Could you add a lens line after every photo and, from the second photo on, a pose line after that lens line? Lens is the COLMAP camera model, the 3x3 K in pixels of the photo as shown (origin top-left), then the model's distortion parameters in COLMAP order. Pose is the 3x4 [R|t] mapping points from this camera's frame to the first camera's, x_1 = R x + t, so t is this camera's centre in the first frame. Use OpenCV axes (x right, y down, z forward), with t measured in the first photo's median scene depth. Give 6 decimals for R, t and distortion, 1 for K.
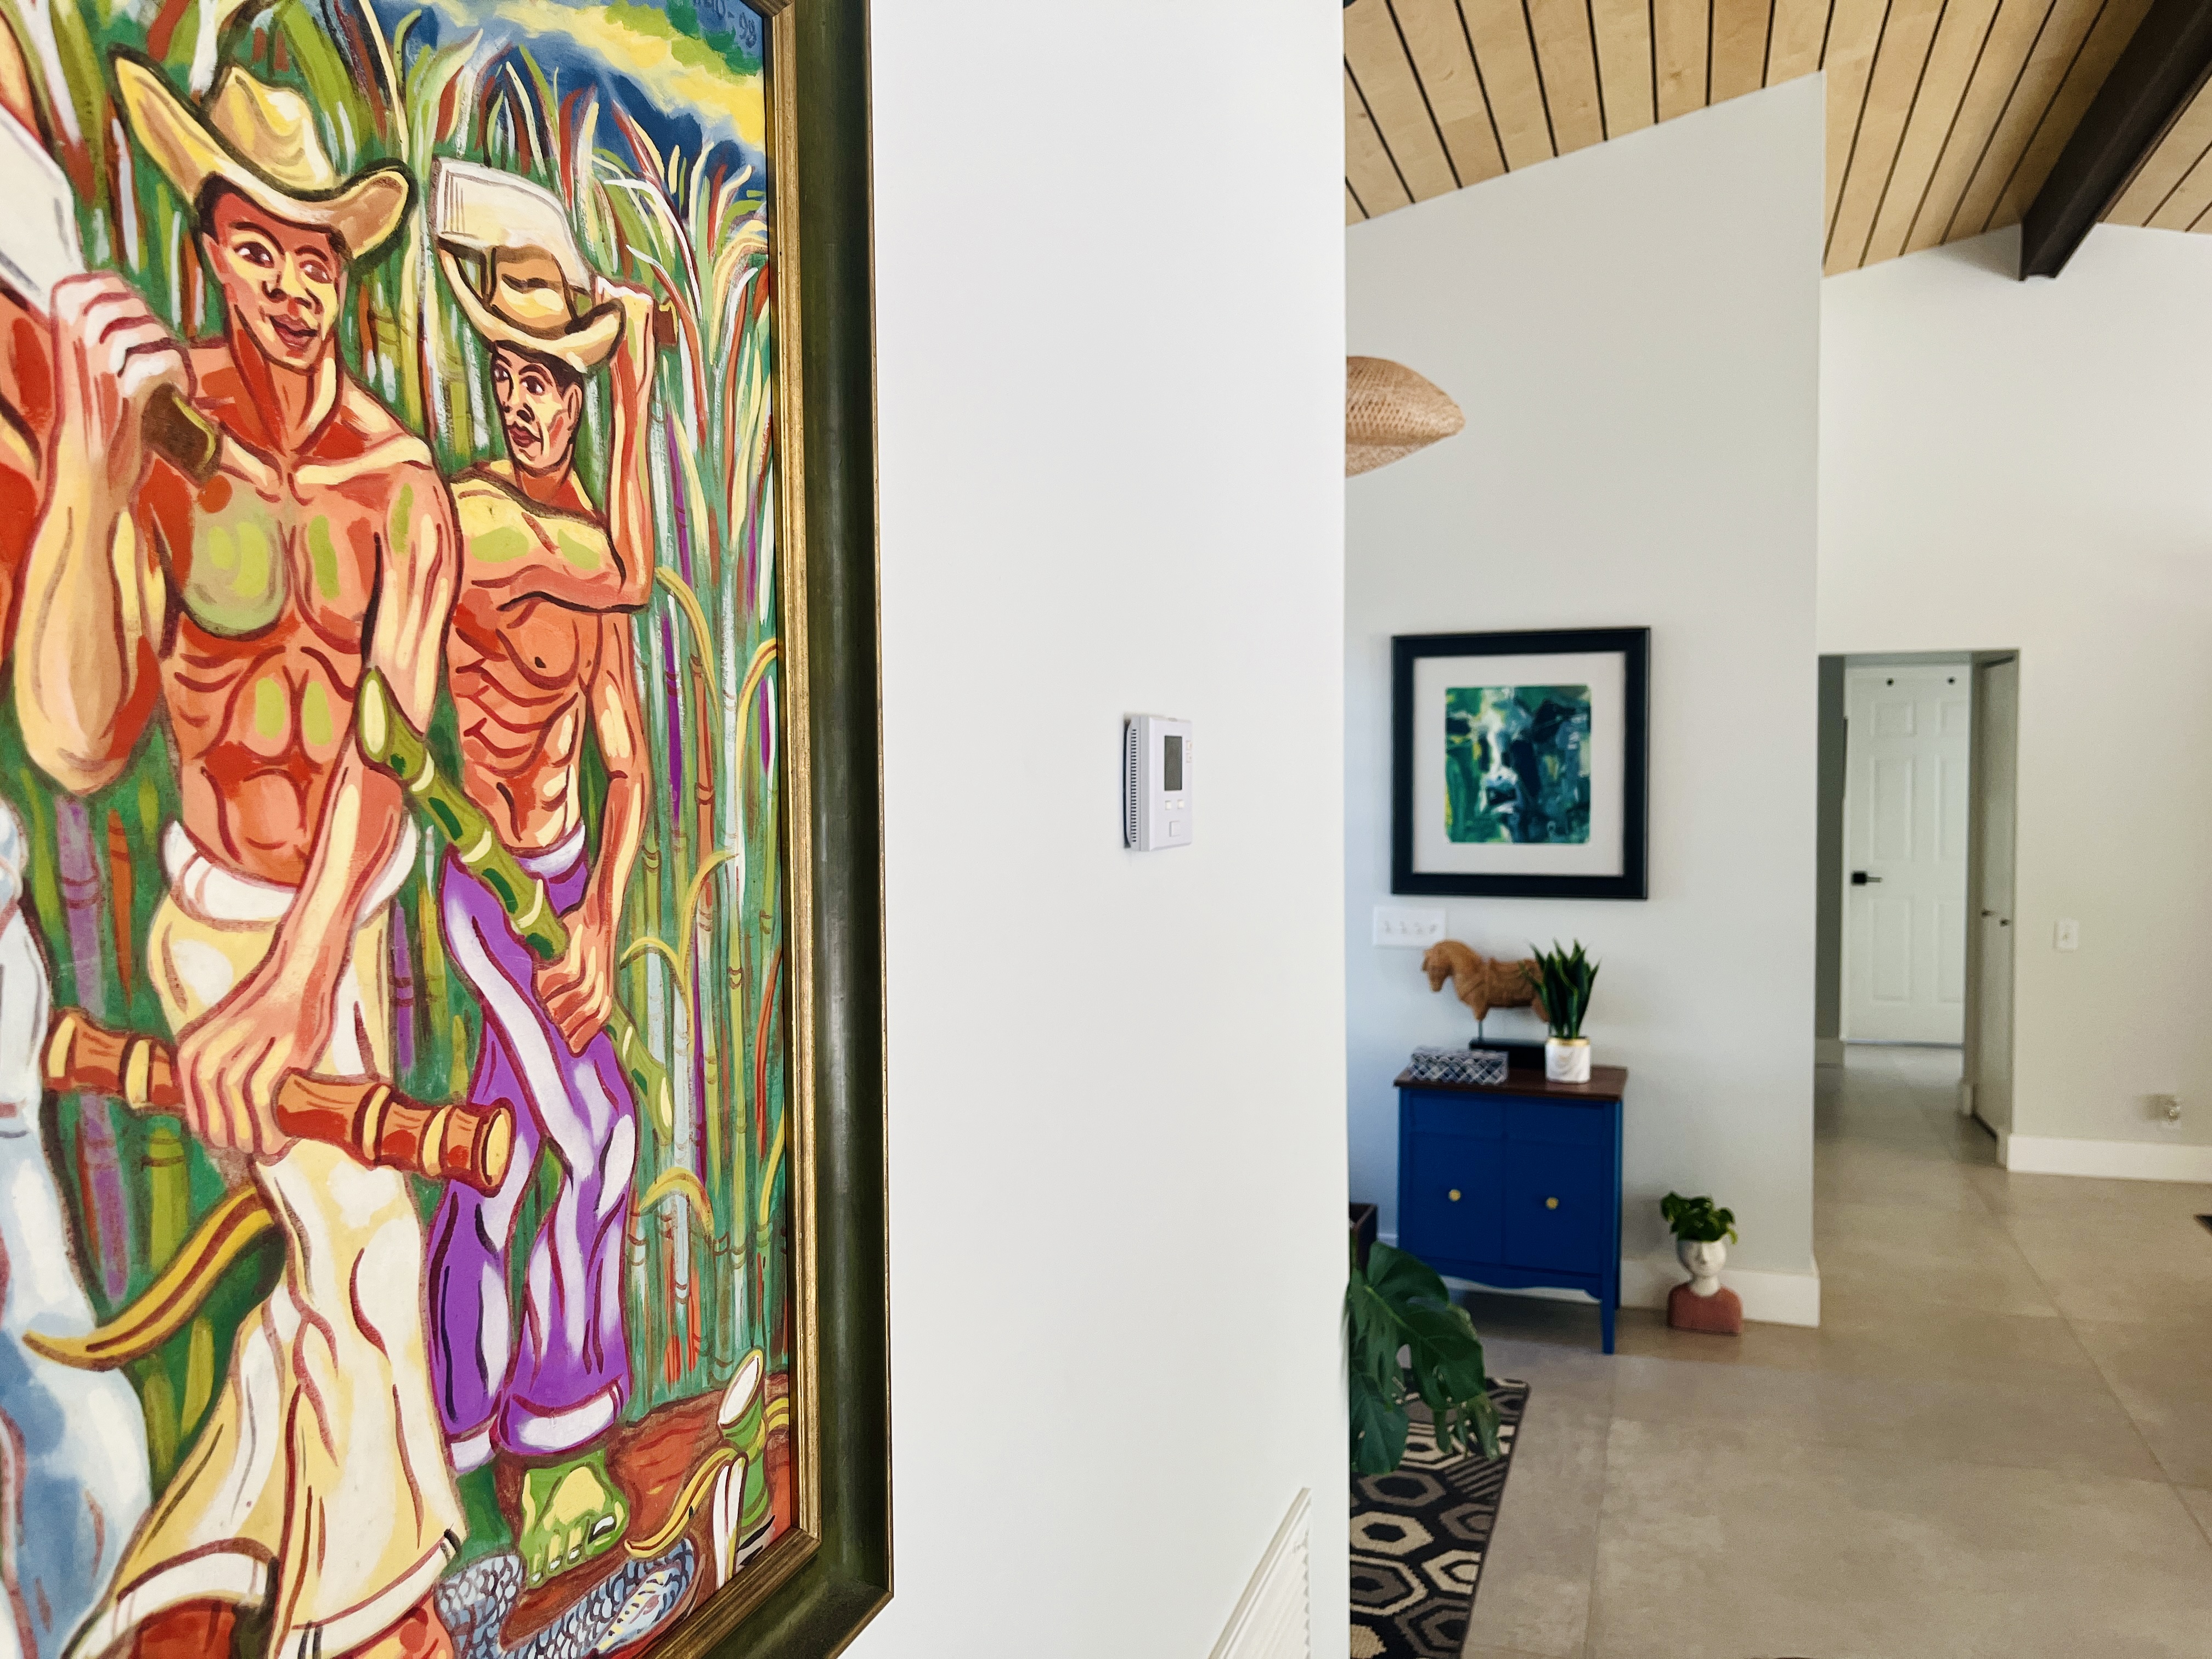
lens RADIAL K [[1685.8, 0, 1111.2], [0, 1685.8, 835.0], [0, 0, 1]] dist [0.069418, -0.071085]
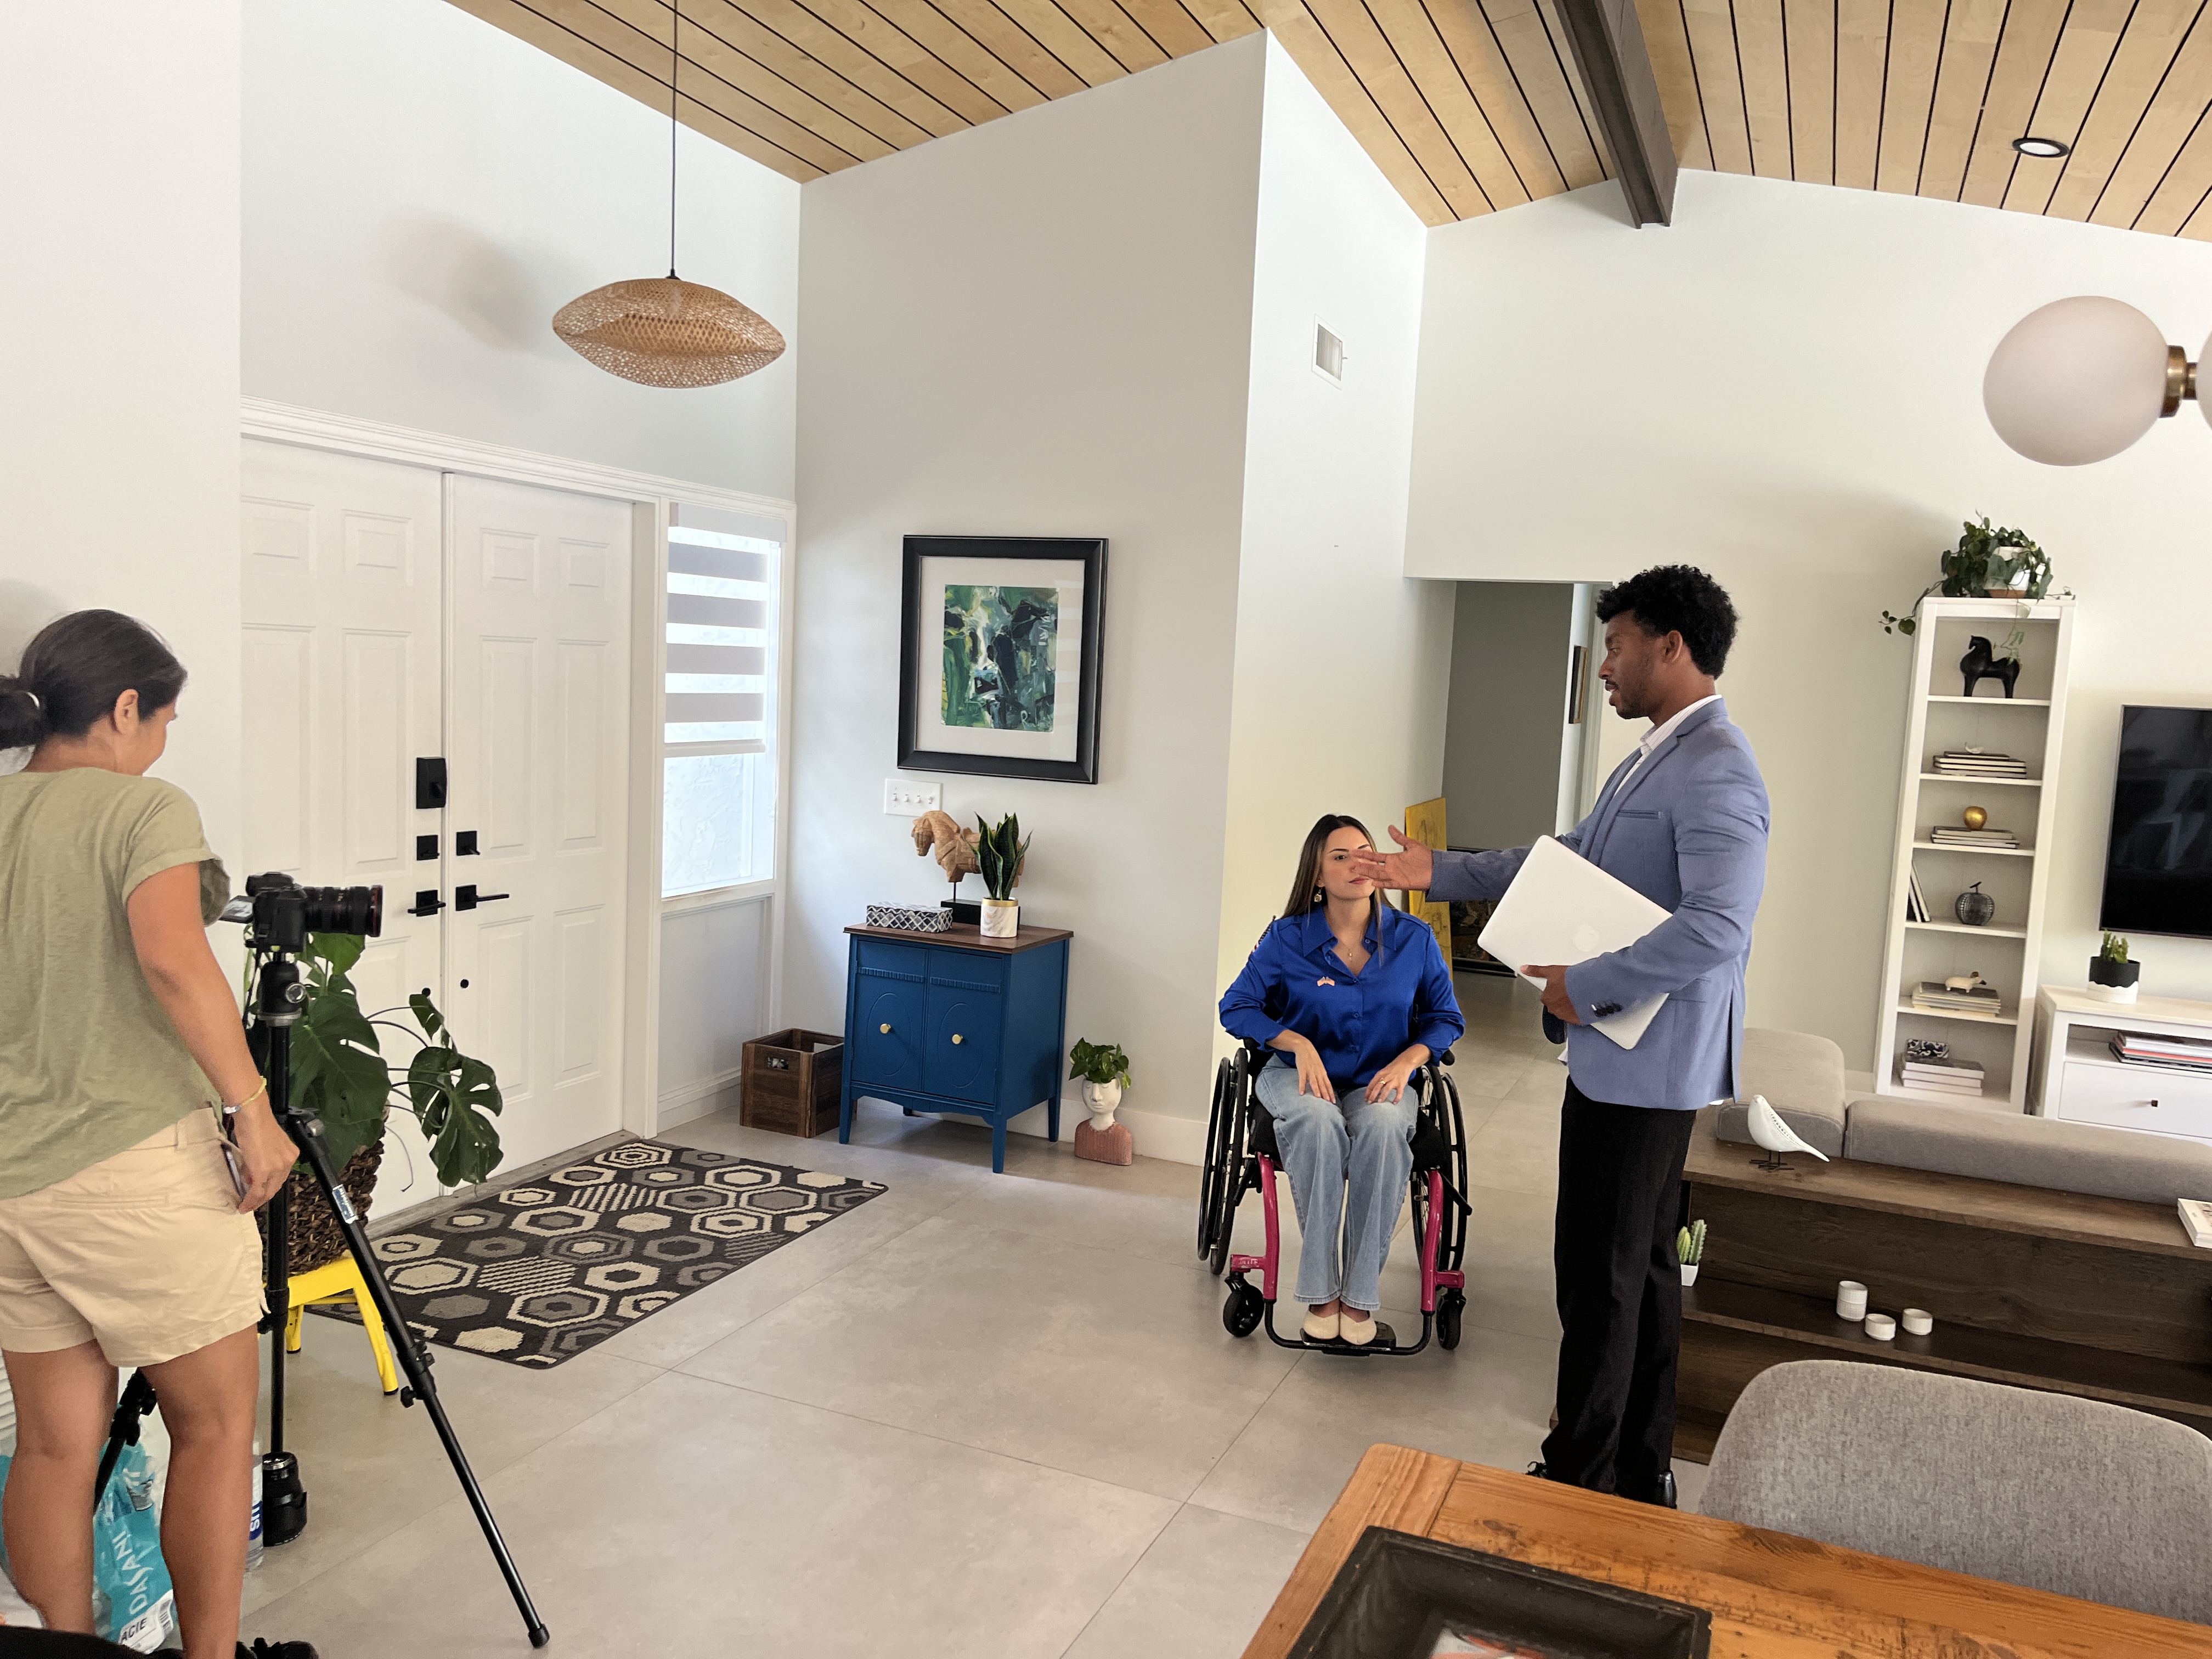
lens RADIAL K [[1685.8, 0, 1127.9], [0, 1685.8, 835.9], [0, 0, 1]] dist [0.069418, -0.071085]
pose [[0.994320, 0.062933, -0.085836, 0.429256], [-0.058239, 0.996723, 0.056141, 0.008230], [0.089088, -0.050823, 0.994726, -0.105986]]
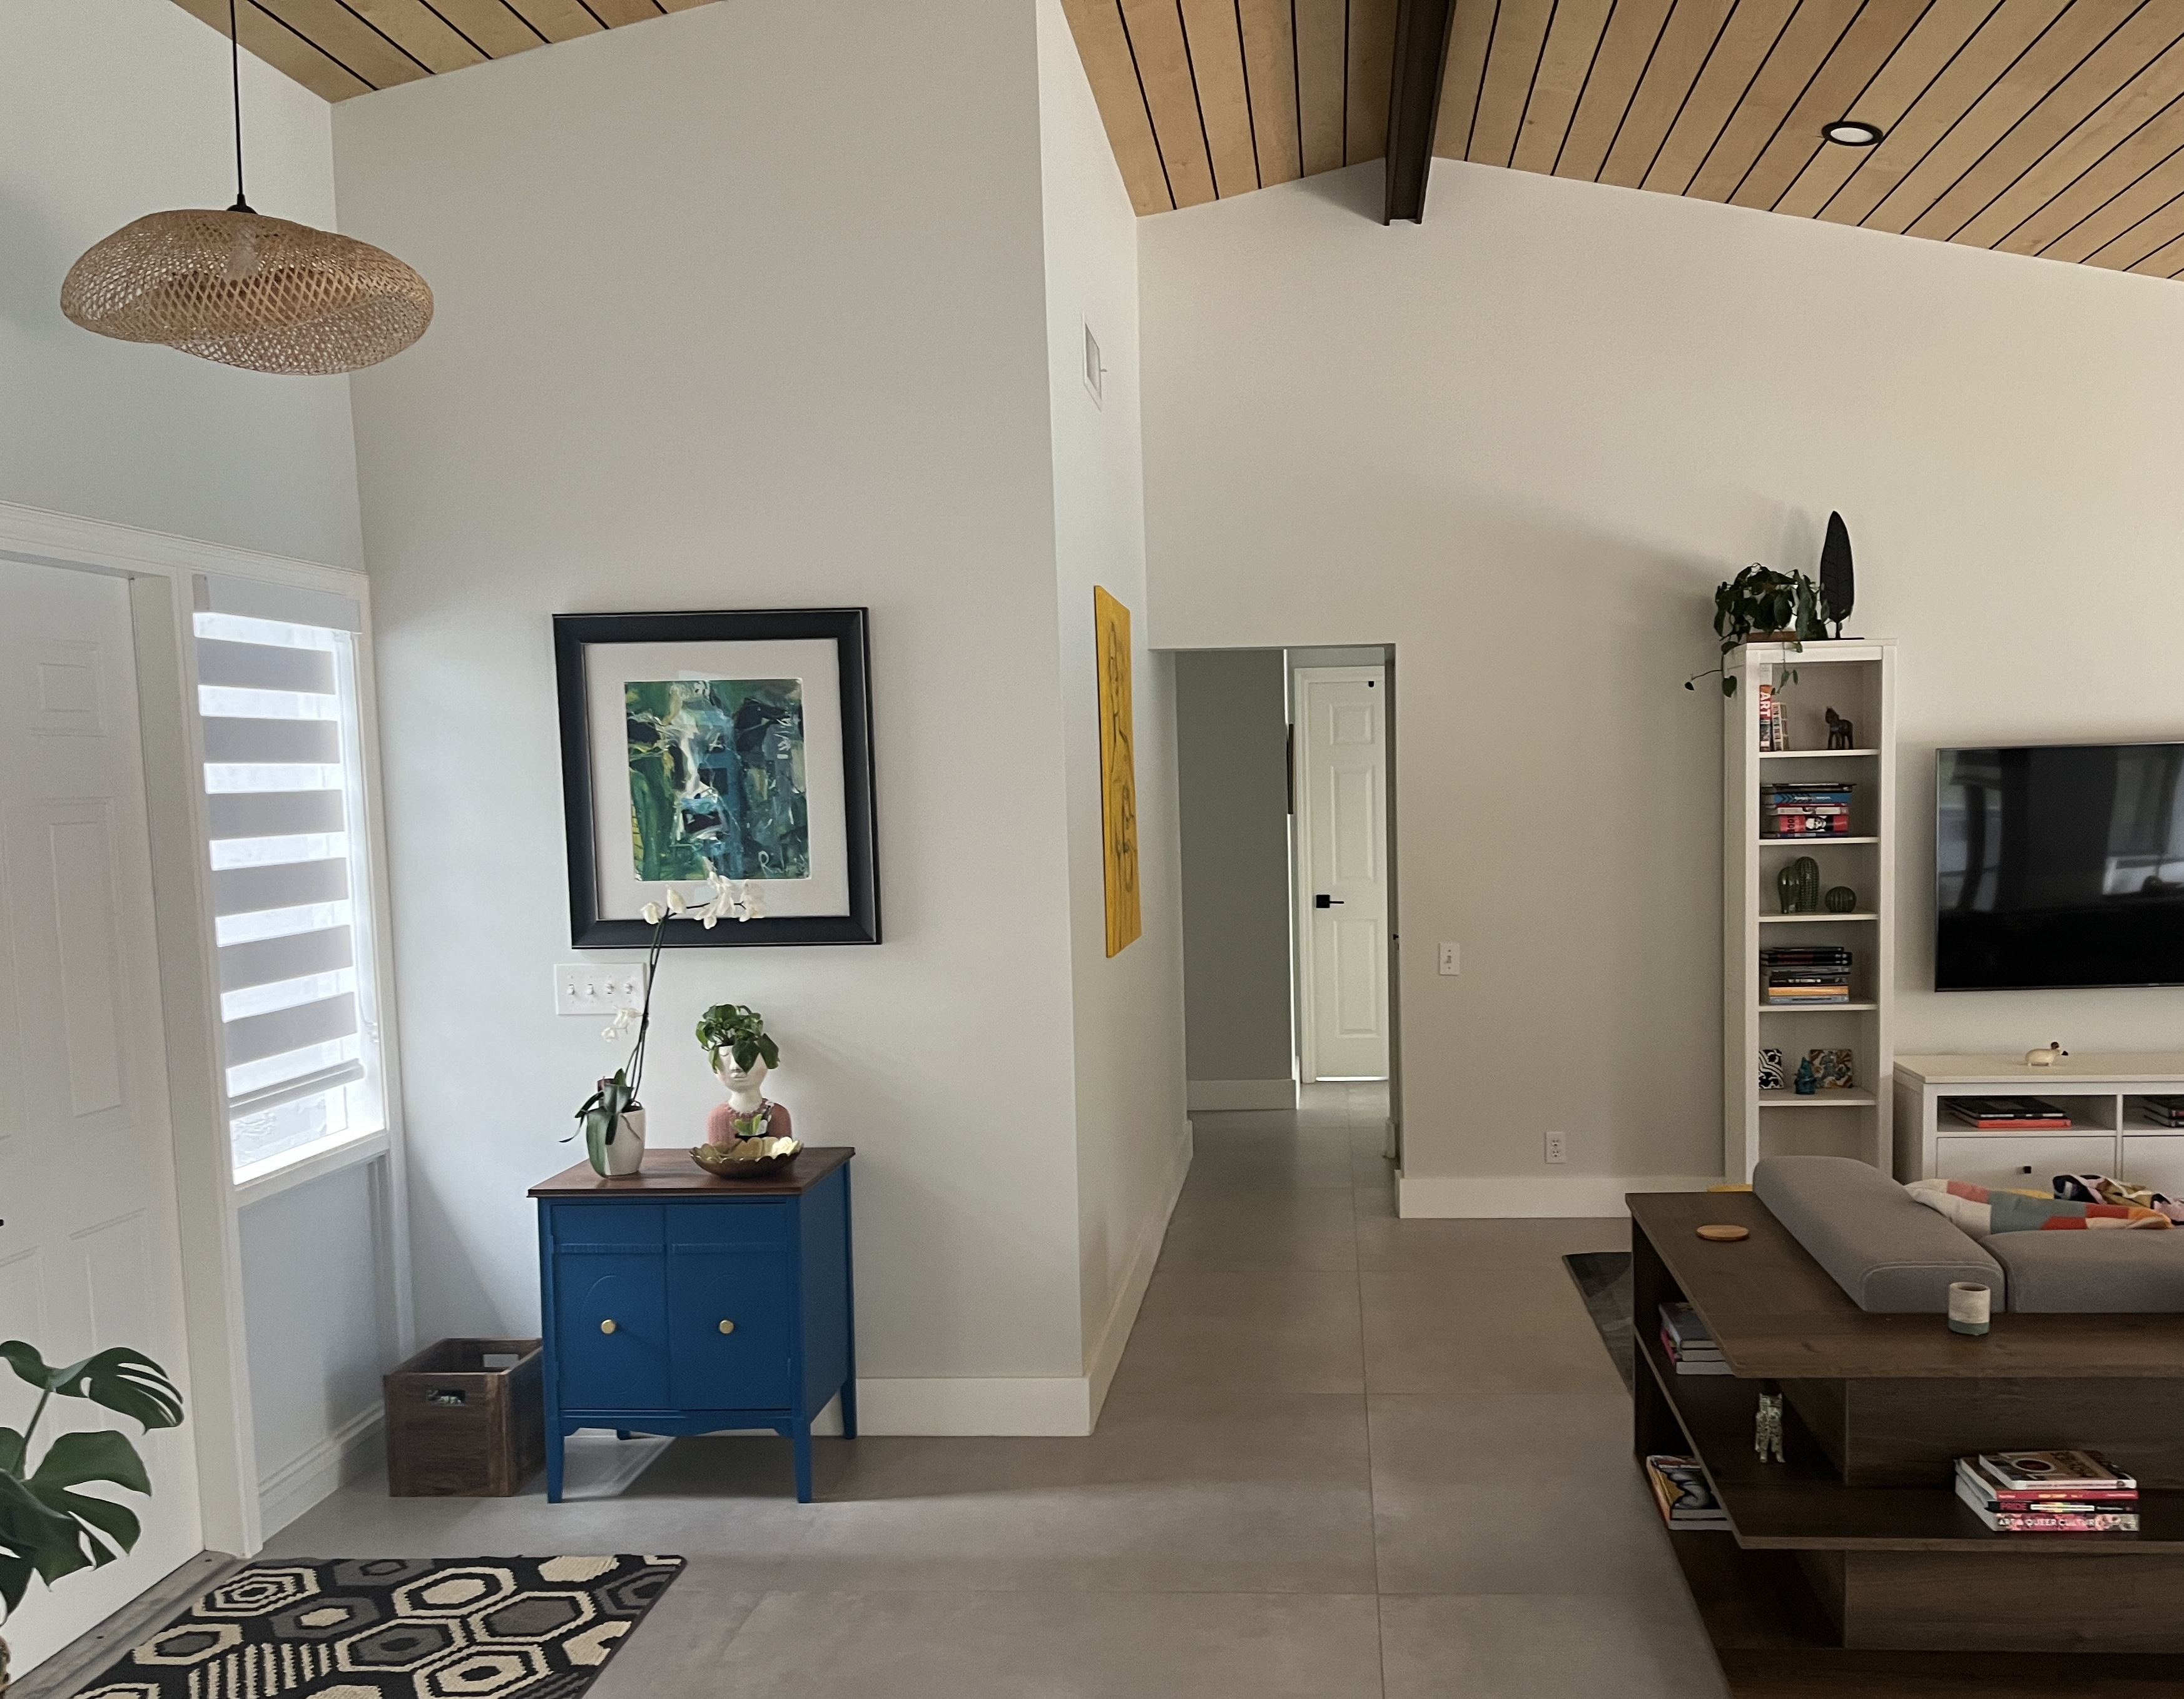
lens RADIAL K [[1886.5, 0, 1232.0], [0, 1886.5, 956.5], [0, 0, 1]] dist [0.033099, -0.028302]
pose [[0.965476, -0.039037, 0.257552, 0.241961], [0.026143, 0.998236, 0.053303, 0.000158], [-0.259179, -0.044729, 0.964793, 0.076603]]
